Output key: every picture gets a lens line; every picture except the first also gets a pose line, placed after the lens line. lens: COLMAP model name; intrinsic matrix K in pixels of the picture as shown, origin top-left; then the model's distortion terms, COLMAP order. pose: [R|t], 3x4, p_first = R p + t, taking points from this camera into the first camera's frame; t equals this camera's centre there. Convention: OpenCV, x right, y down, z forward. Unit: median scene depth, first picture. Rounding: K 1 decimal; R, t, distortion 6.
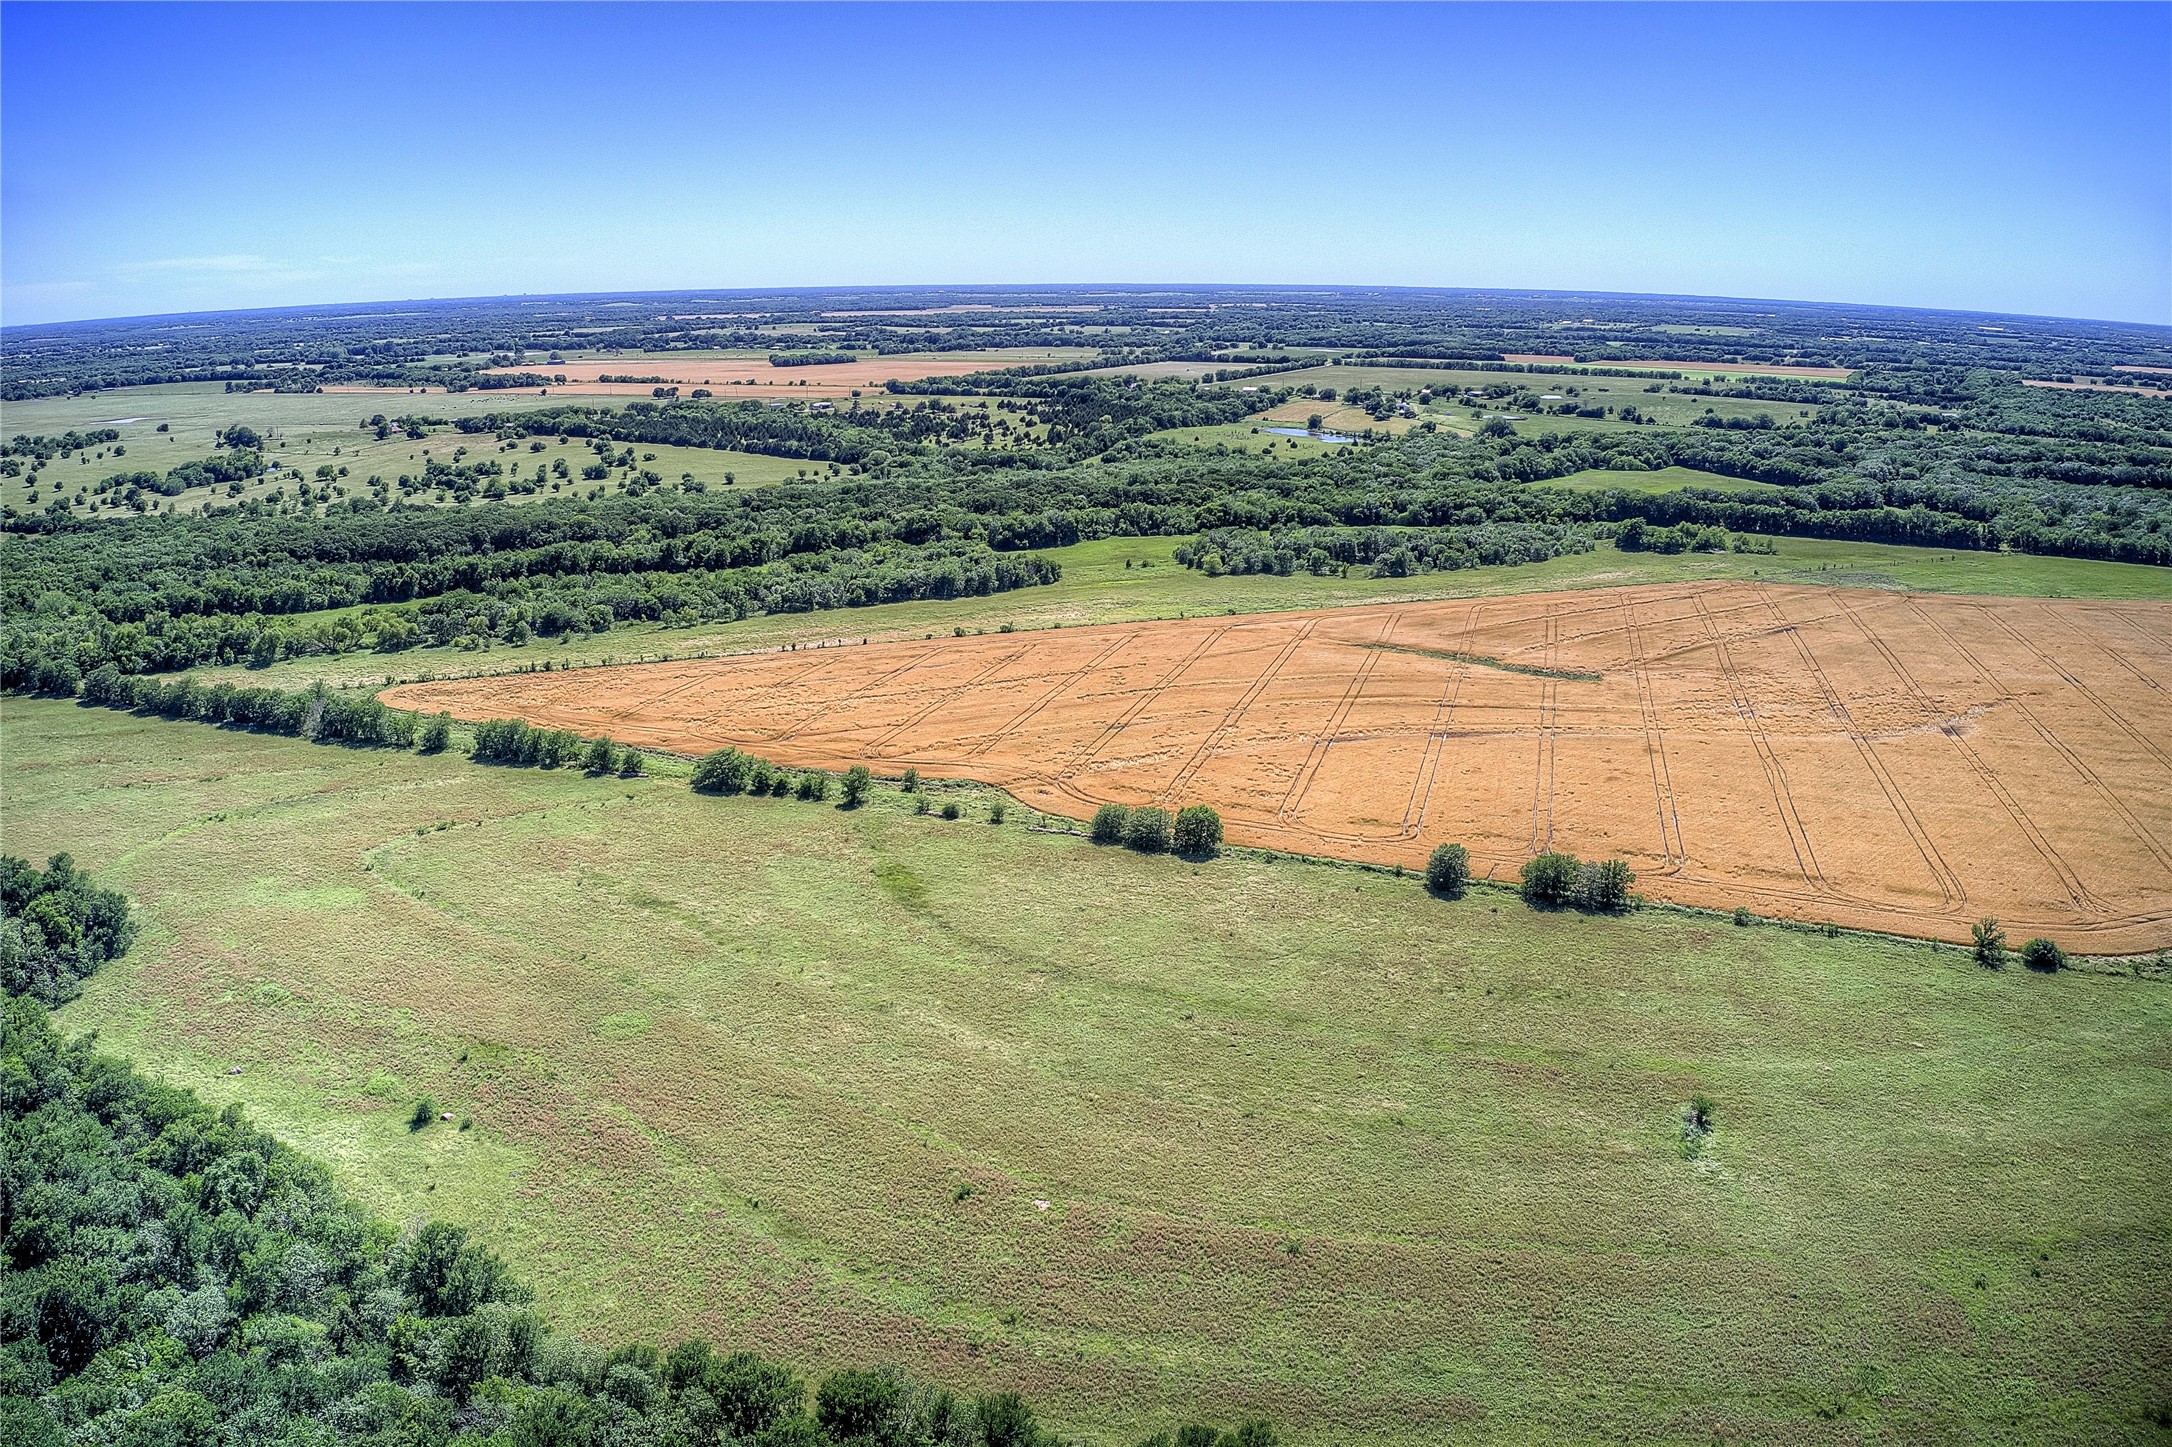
lens RADIAL K [[1703.9, 0, 1069.9], [0, 1703.9, 718.9], [0, 0, 1]] dist [-0.196573, 0.023837]
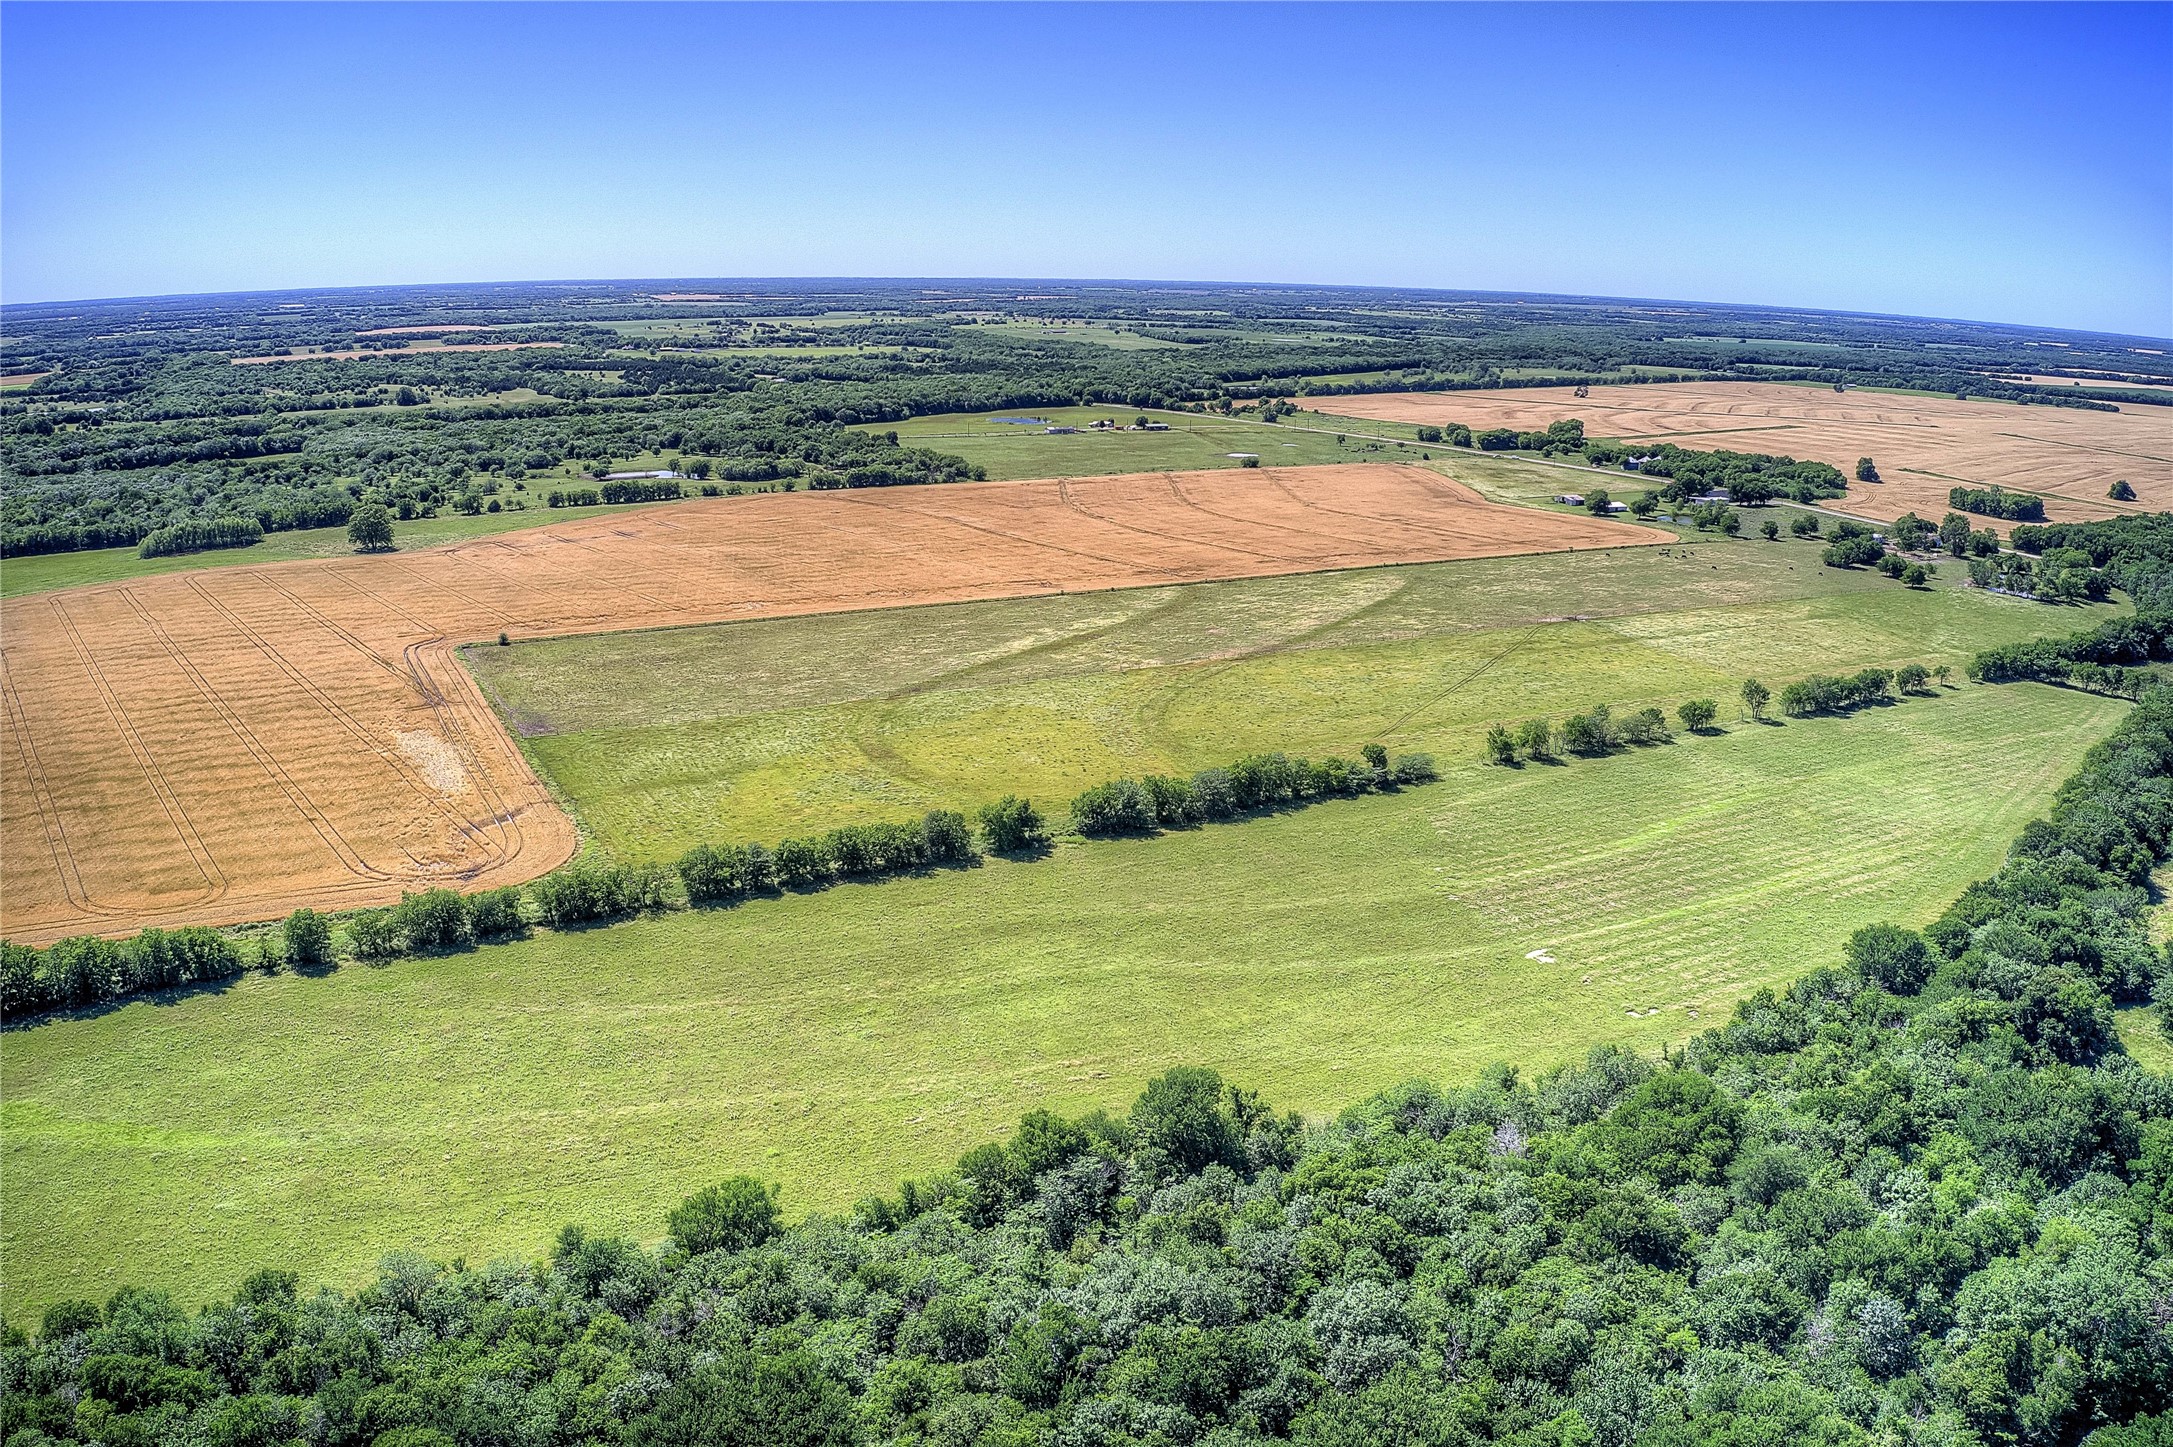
lens RADIAL K [[1704.7, 0, 1075.1], [0, 1704.7, 719.2], [0, 0, 1]] dist [-0.196573, 0.023837]
pose [[0.597563, -0.196841, 0.777285, 0.297141], [0.189727, 0.976581, 0.101453, 0.024661], [-0.779052, 0.086847, 0.620915, -0.111631]]
